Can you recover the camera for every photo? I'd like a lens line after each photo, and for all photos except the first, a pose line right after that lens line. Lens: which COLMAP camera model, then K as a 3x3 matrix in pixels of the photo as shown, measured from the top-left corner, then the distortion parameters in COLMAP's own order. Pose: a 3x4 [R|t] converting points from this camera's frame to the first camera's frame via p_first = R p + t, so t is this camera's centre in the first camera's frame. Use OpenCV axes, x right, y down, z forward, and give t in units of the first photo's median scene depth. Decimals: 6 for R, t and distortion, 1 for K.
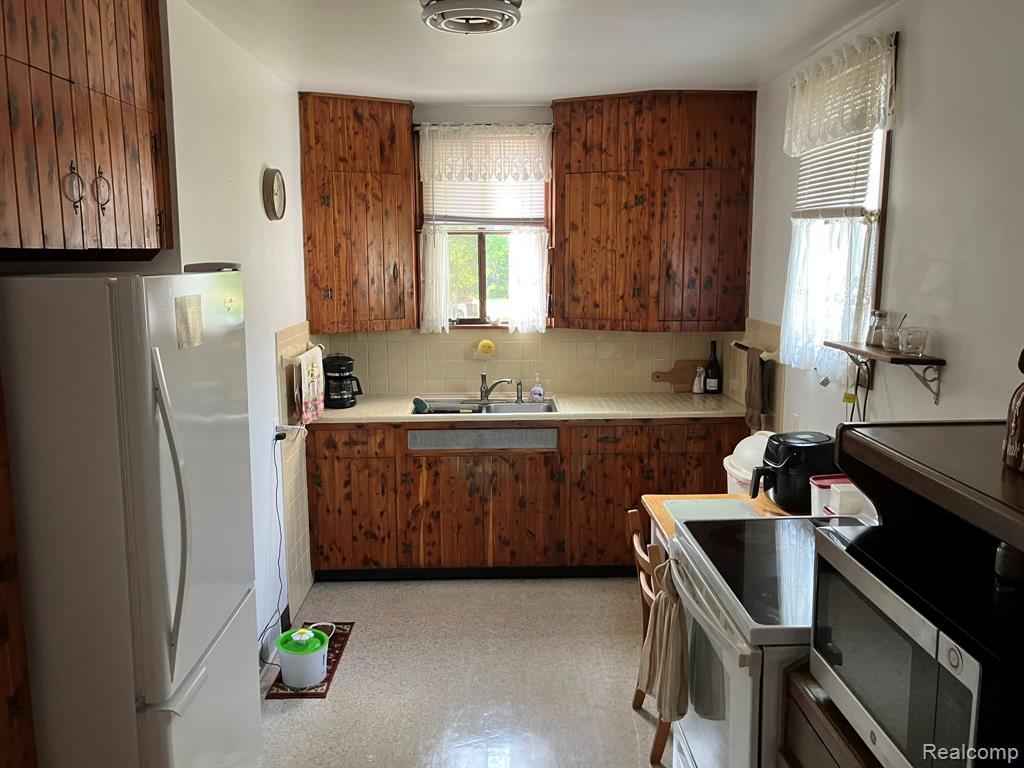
lens RADIAL K [[850.8, 0, 504.3], [0, 850.8, 382.7], [0, 0, 1]] dist [0.128092, -0.002710]
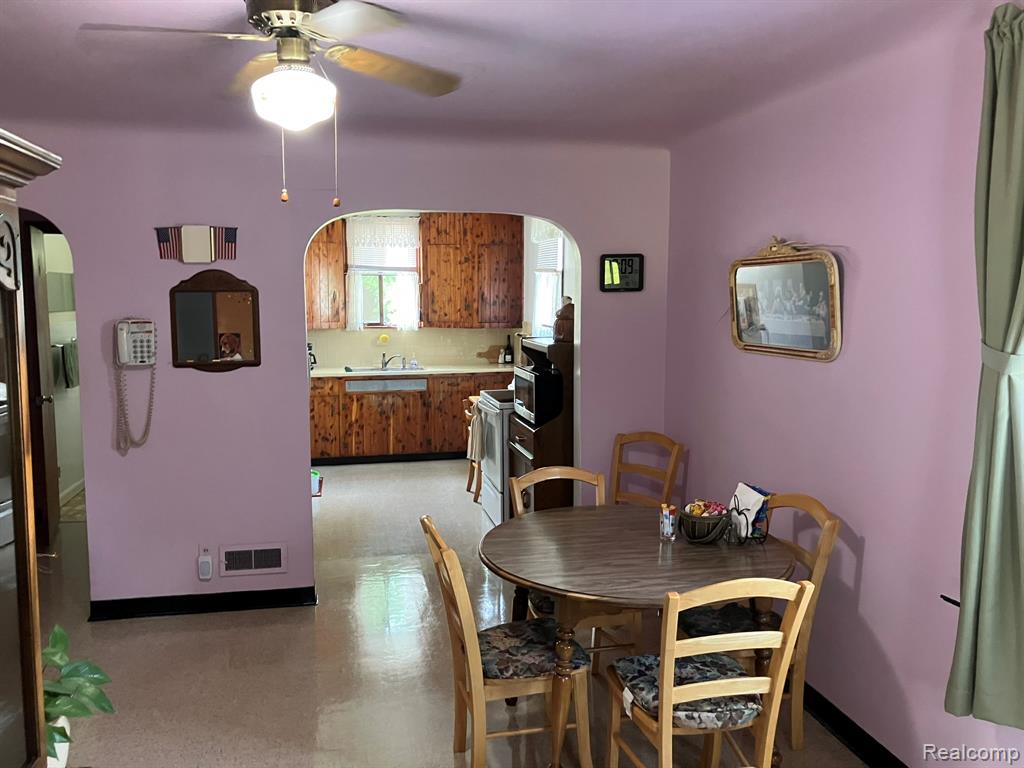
lens RADIAL K [[850.8, 0, 504.3], [0, 850.8, 382.7], [0, 0, 1]] dist [0.128092, -0.002710]
pose [[0.983176, -0.014157, 0.182112, -0.110854], [0.021928, 0.998930, -0.040727, 0.140792], [-0.181340, 0.044035, 0.982434, -0.872268]]
